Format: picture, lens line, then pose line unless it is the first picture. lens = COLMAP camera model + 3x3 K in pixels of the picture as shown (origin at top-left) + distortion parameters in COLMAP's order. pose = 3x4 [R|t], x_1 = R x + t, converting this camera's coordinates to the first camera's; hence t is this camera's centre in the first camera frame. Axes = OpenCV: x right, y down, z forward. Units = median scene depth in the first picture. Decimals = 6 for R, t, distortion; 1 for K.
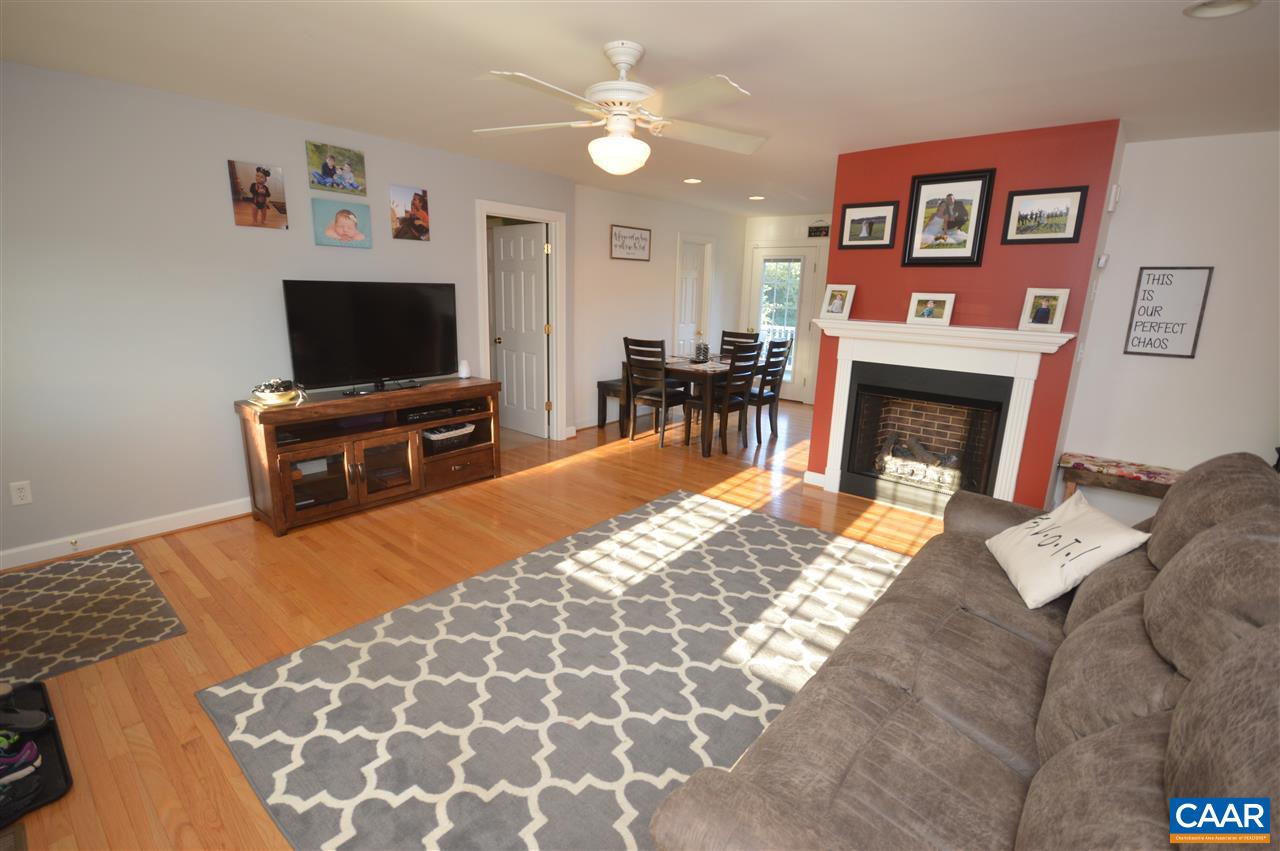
lens RADIAL K [[570.9, 0, 646.5], [0, 570.9, 424.0], [0, 0, 1]] dist [-0.000836, -0.003515]
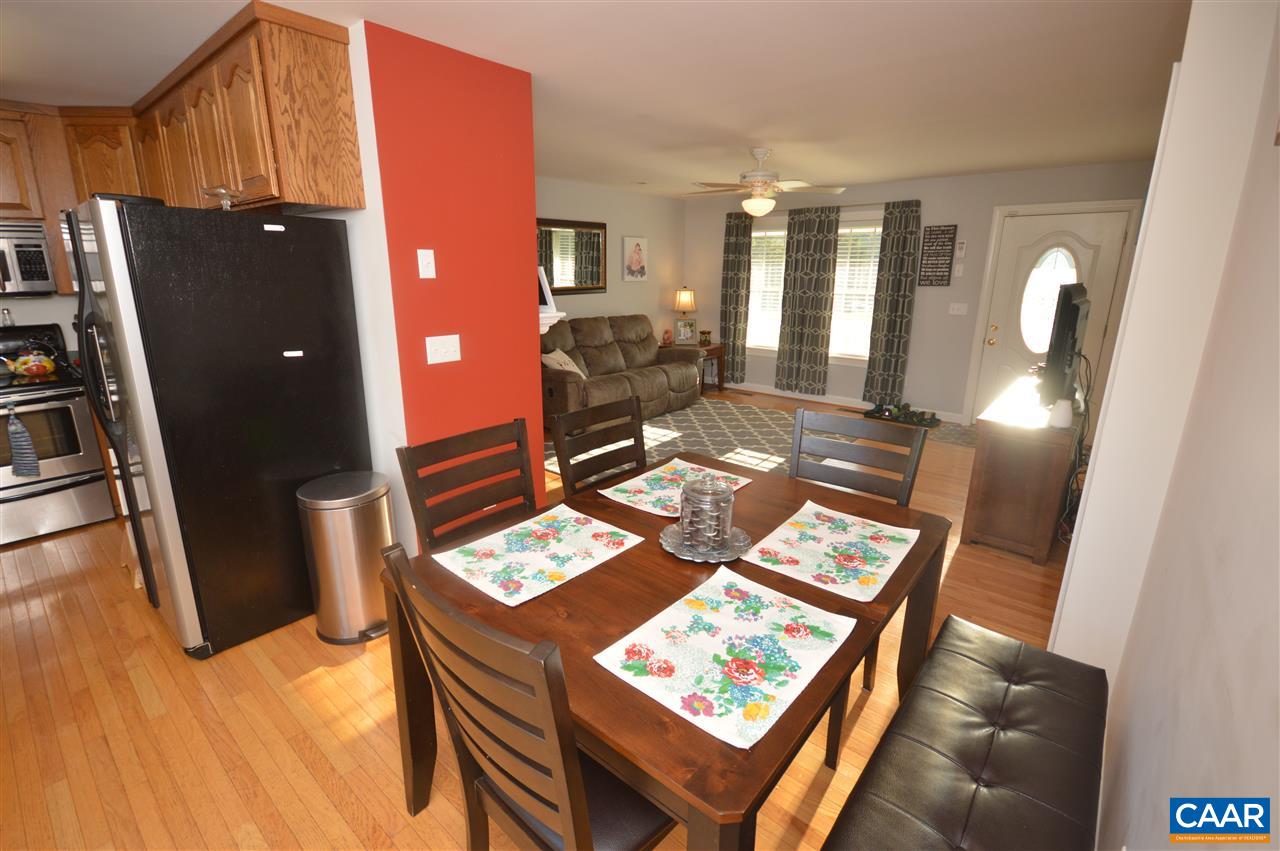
lens RADIAL K [[570.9, 0, 639.9], [0, 570.9, 425.4], [0, 0, 1]] dist [-0.000836, -0.003515]
pose [[-0.999005, -0.044483, 0.003089, 0.207792], [-0.037518, 0.875985, 0.480877, -0.492685], [-0.024097, 0.480283, -0.876782, 2.029818]]
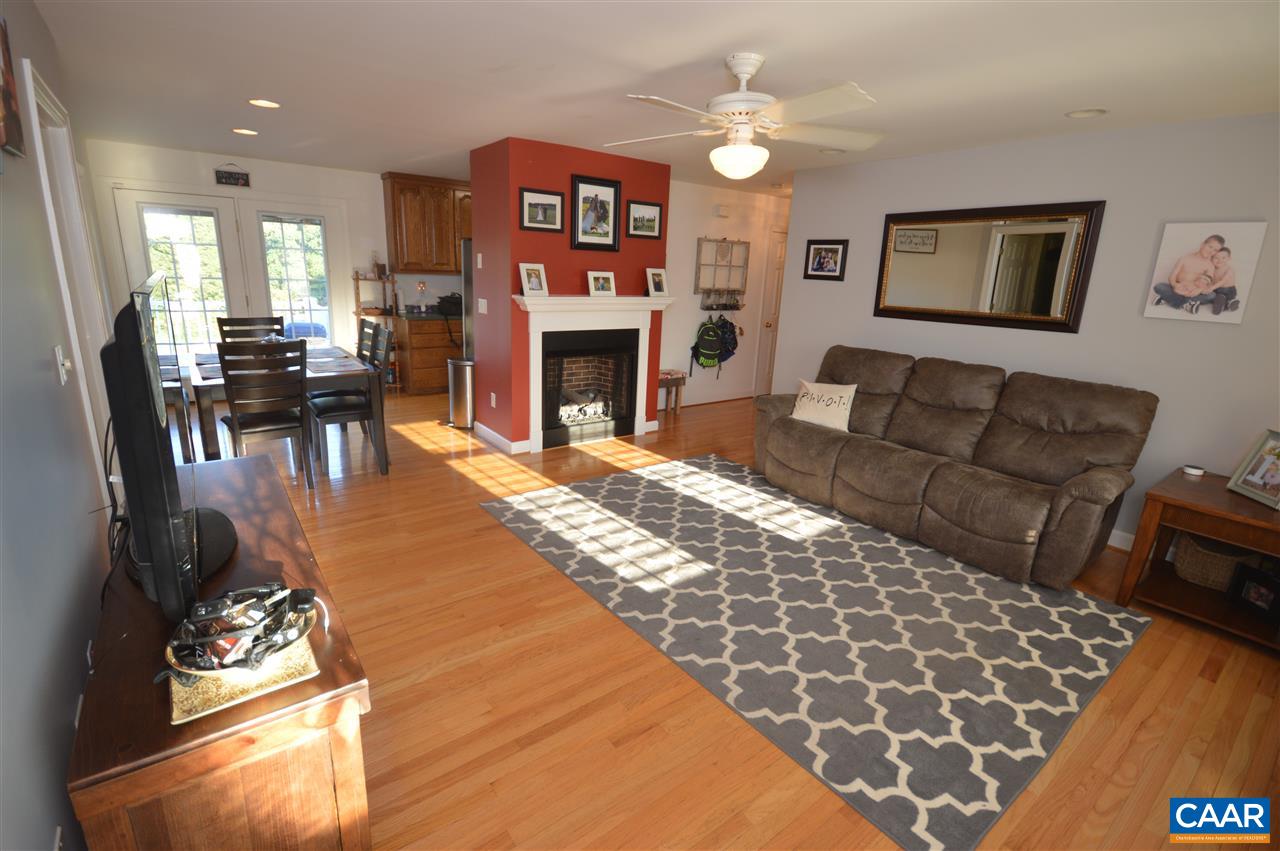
lens RADIAL K [[570.9, 0, 631.6], [0, 570.9, 417.8], [0, 0, 1]] dist [-0.000836, -0.003515]
pose [[0.242479, -0.262462, 0.933979, -0.817096], [0.191641, 0.956698, 0.219093, -0.191218], [-0.951040, 0.125864, 0.282278, 0.638665]]
